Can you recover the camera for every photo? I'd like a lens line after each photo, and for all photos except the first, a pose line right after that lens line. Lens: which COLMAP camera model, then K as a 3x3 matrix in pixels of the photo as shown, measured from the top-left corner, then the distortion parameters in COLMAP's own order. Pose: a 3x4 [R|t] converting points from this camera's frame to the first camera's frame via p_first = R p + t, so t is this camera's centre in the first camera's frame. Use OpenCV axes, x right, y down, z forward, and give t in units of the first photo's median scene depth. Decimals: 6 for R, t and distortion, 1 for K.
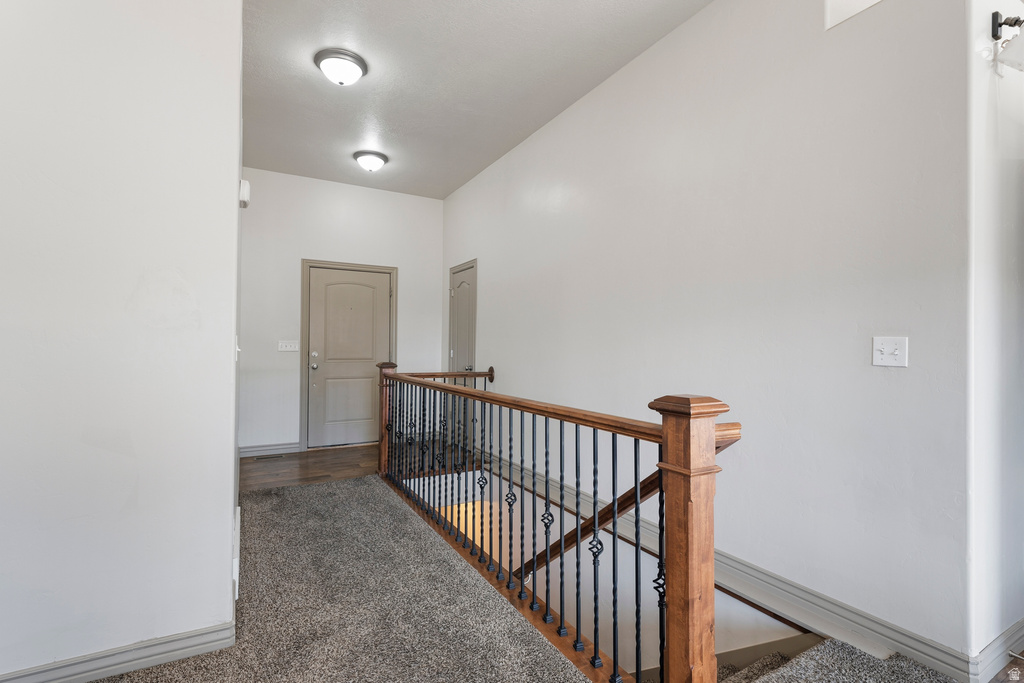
lens RADIAL K [[477.9, 0, 514.1], [0, 477.9, 336.6], [0, 0, 1]] dist [0.003394, 0.000205]
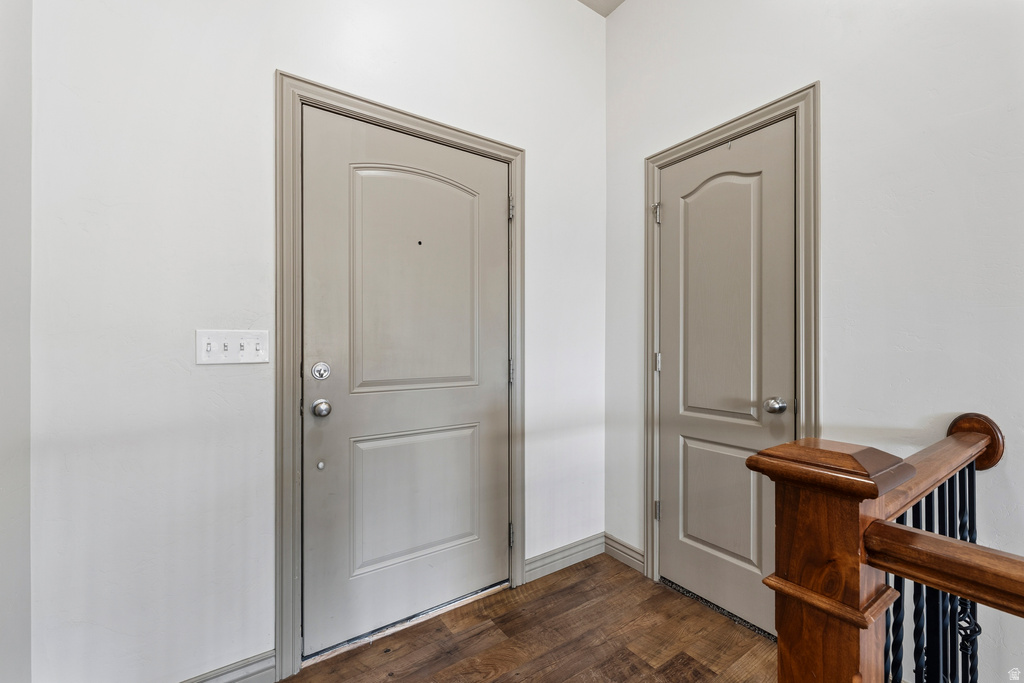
lens RADIAL K [[417.6, 0, 512.0], [0, 417.6, 341.5], [0, 0, 1]] dist [-0.001510, -0.000387]
pose [[0.996800, -0.003353, 0.079867, -0.315753], [0.001533, 0.999738, 0.022828, 0.010294], [-0.079923, -0.022632, 0.996544, 0.720301]]
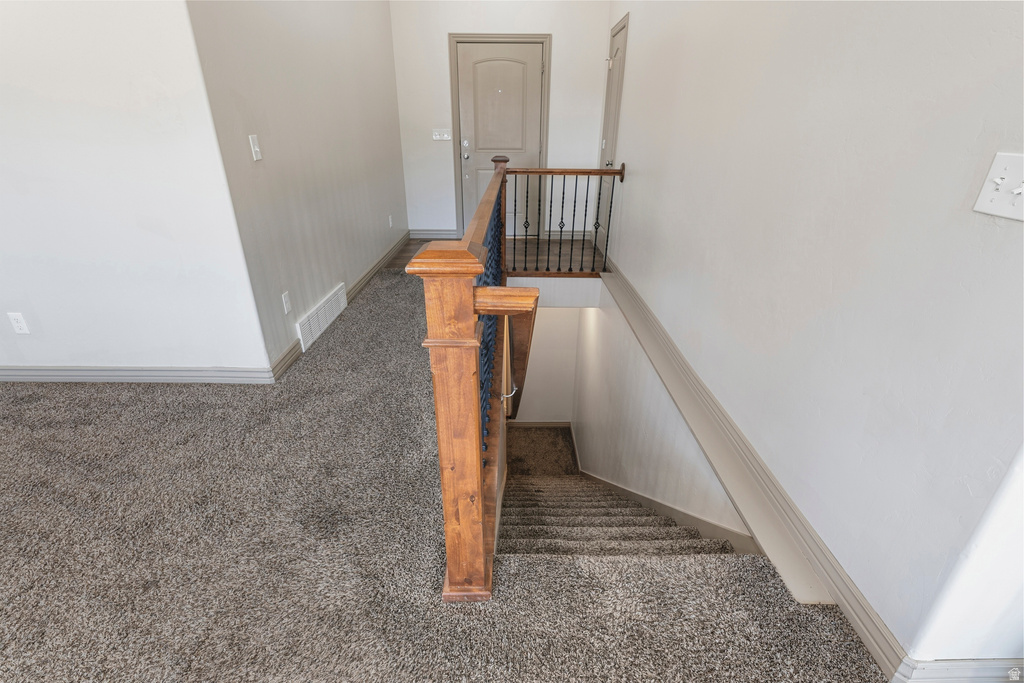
lens RADIAL K [[477.9, 0, 514.1], [0, 477.9, 336.6], [0, 0, 1]] dist [0.003394, 0.000205]
pose [[0.871330, 0.196546, -0.449616, 0.208446], [0.010890, 0.908307, 0.418163, -0.013915], [0.490577, -0.369254, 0.789294, 0.107628]]
